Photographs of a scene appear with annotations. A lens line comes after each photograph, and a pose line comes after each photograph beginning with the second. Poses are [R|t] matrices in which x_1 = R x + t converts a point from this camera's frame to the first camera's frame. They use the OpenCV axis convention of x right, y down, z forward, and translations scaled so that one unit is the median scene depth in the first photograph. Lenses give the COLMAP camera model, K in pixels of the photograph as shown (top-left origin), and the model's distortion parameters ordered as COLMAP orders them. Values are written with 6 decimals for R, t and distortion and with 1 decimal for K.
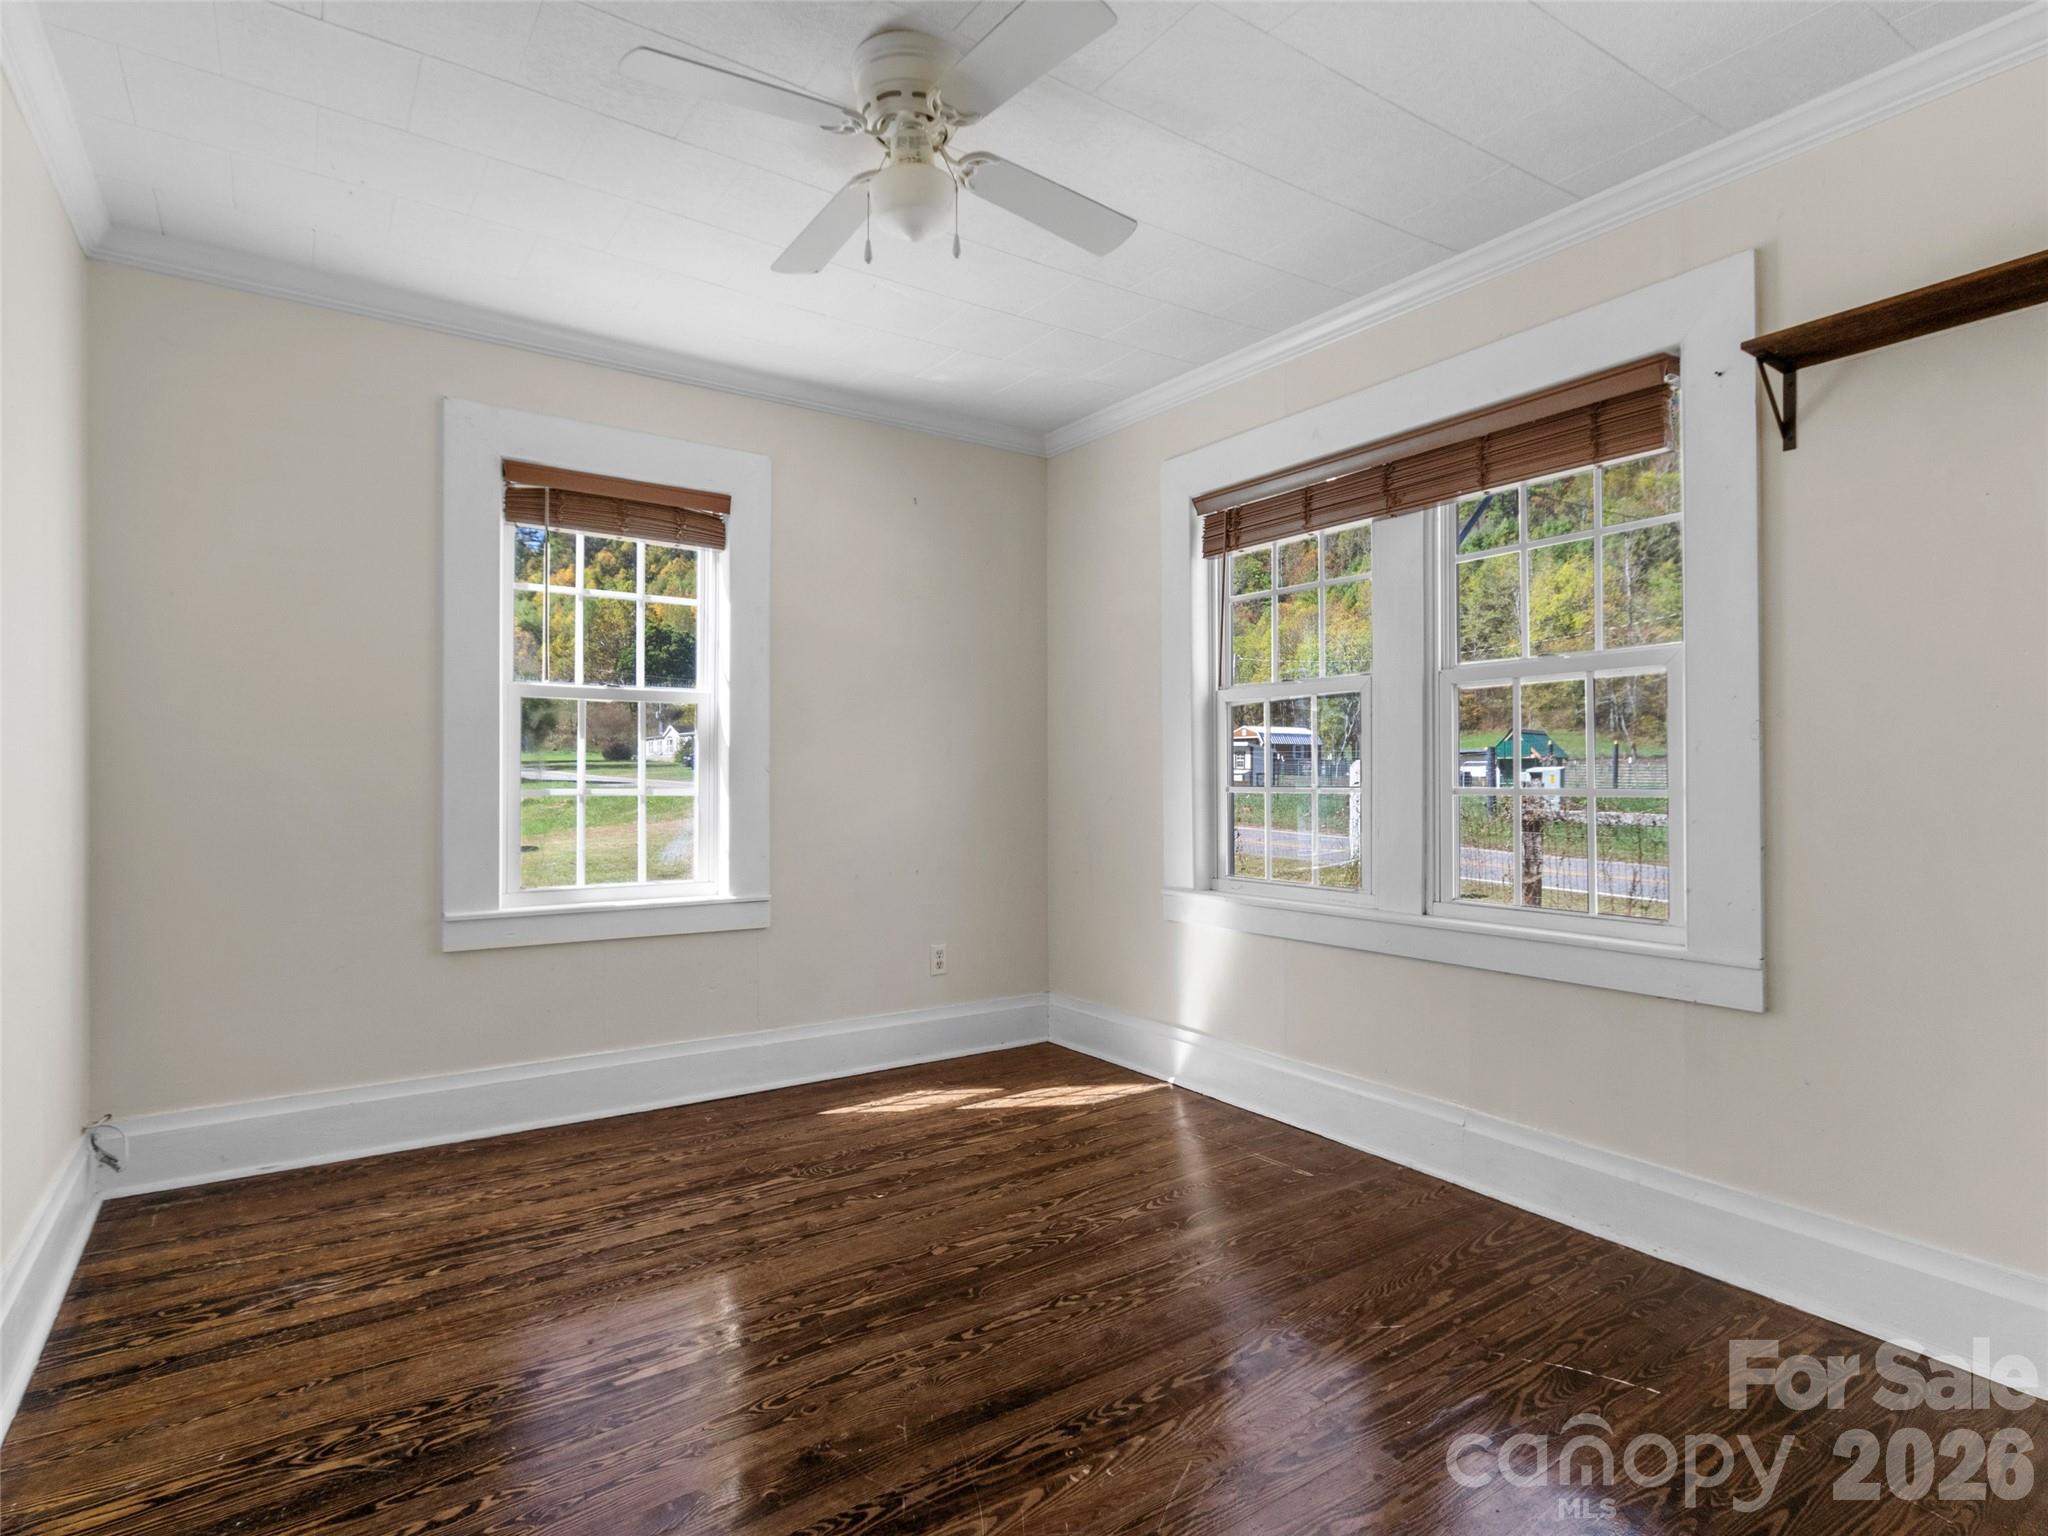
lens RADIAL K [[1037.4, 0, 1017.6], [0, 1037.4, 767.6], [0, 0, 1]] dist [-0.000088, -0.000101]
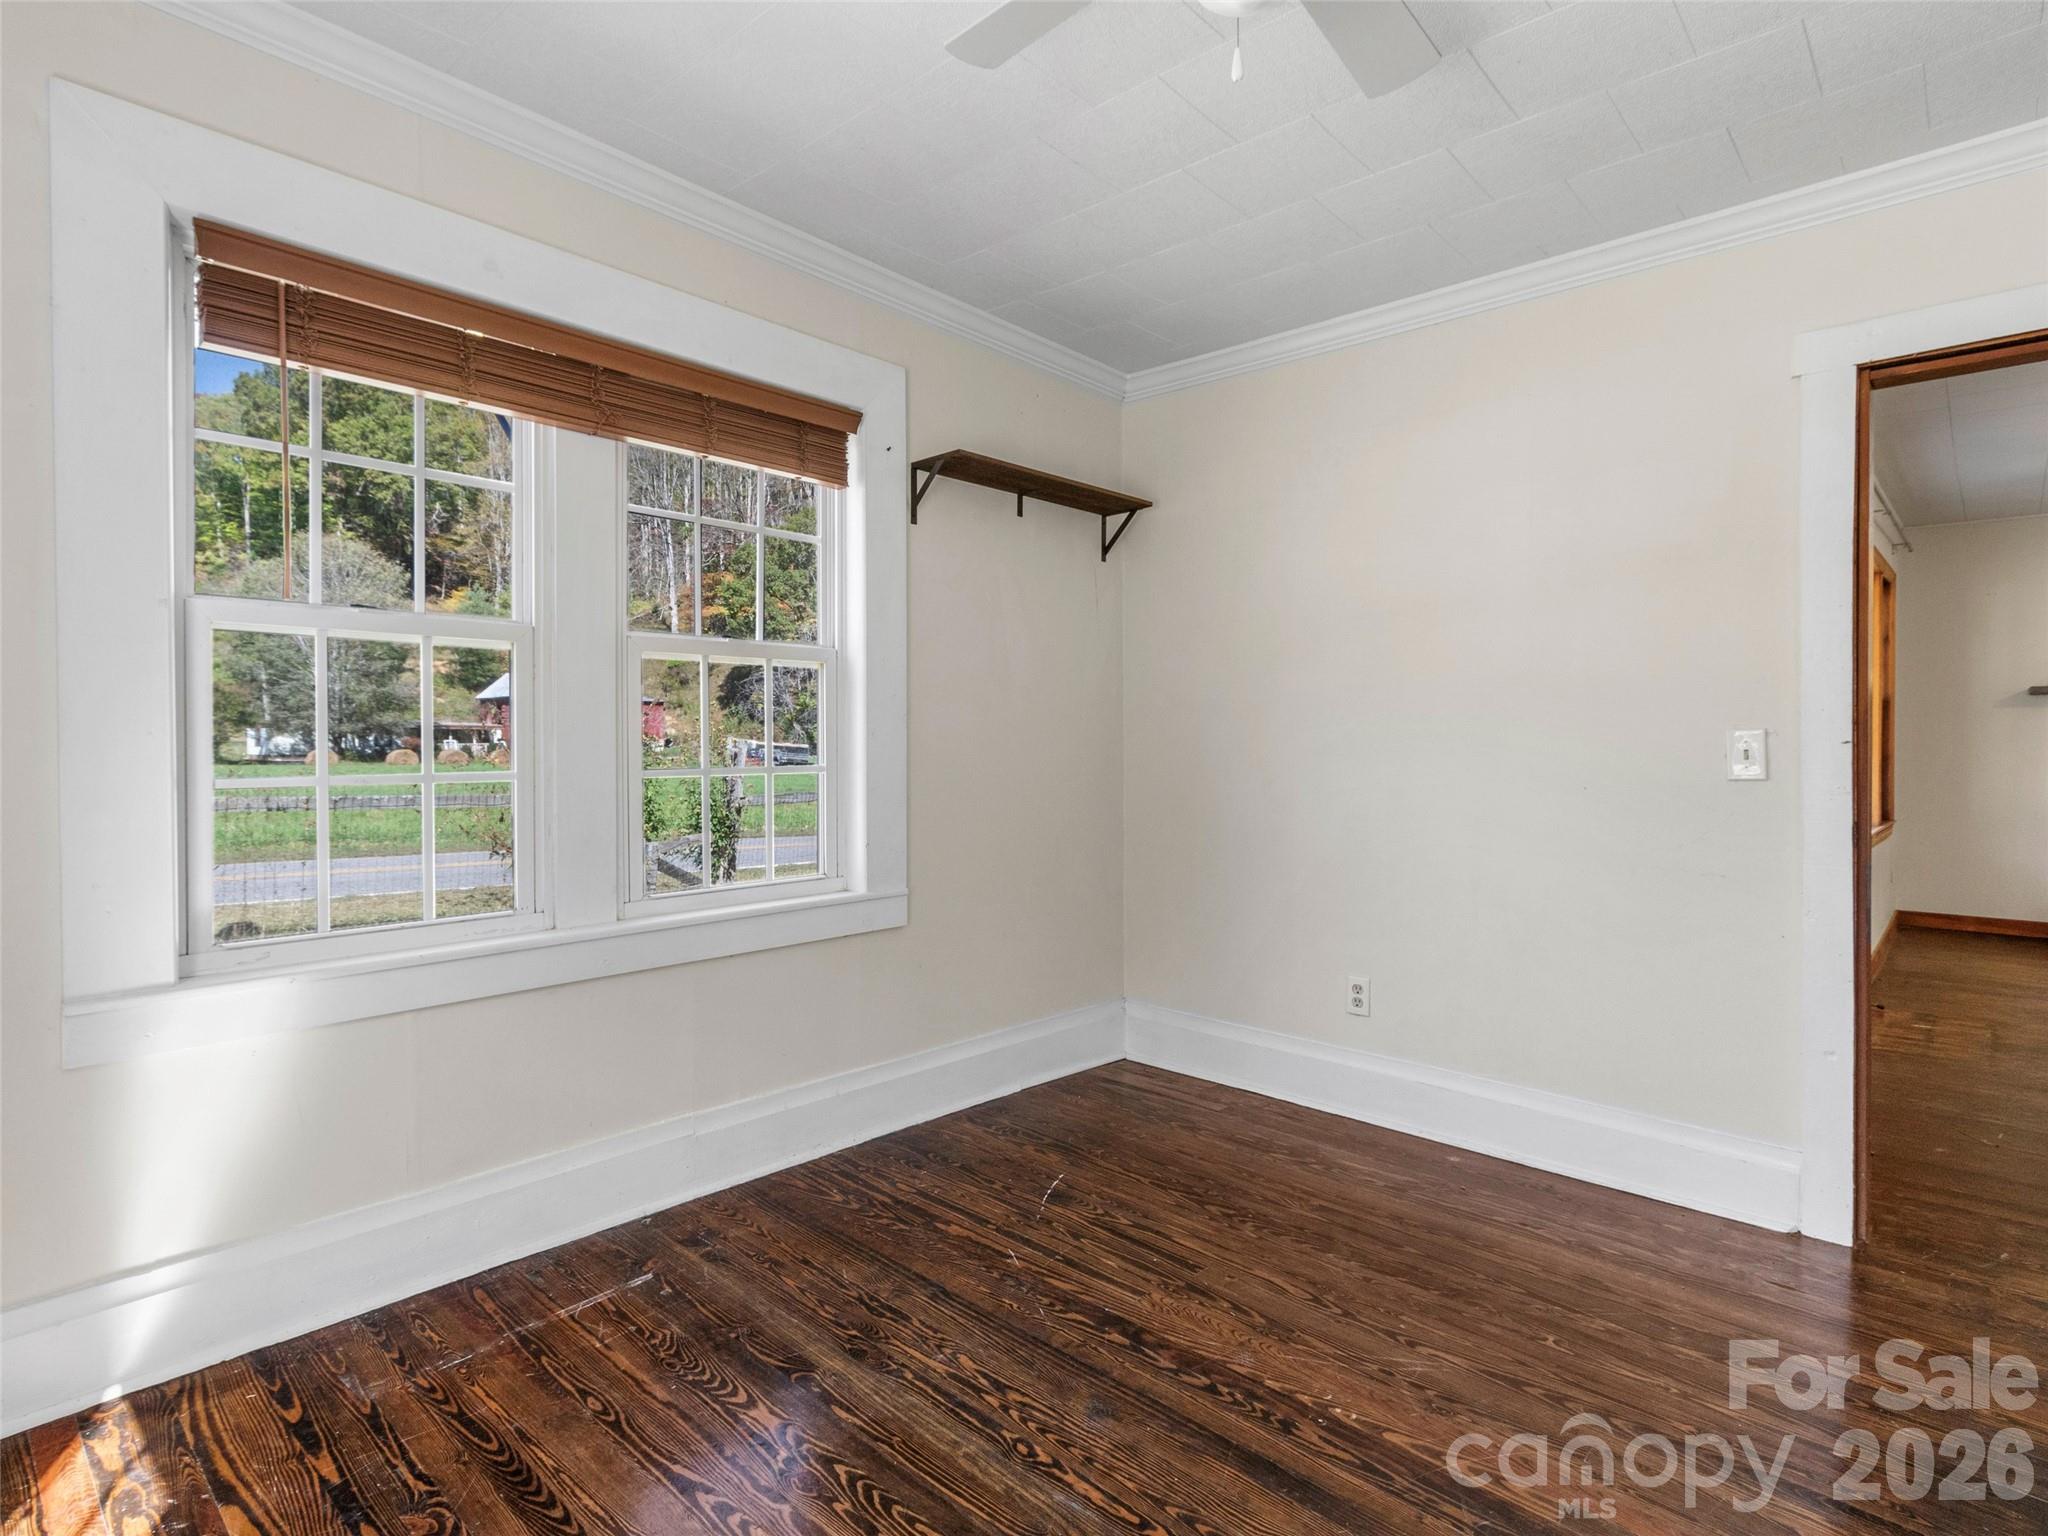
lens RADIAL K [[1037.4, 0, 1017.9], [0, 1037.4, 764.7], [0, 0, 1]] dist [-0.000088, -0.000101]
pose [[-0.203546, -0.019637, 0.978868, -0.633512], [-0.008606, 0.999796, 0.018267, -0.004262], [-0.979028, -0.004706, -0.203674, 1.083749]]
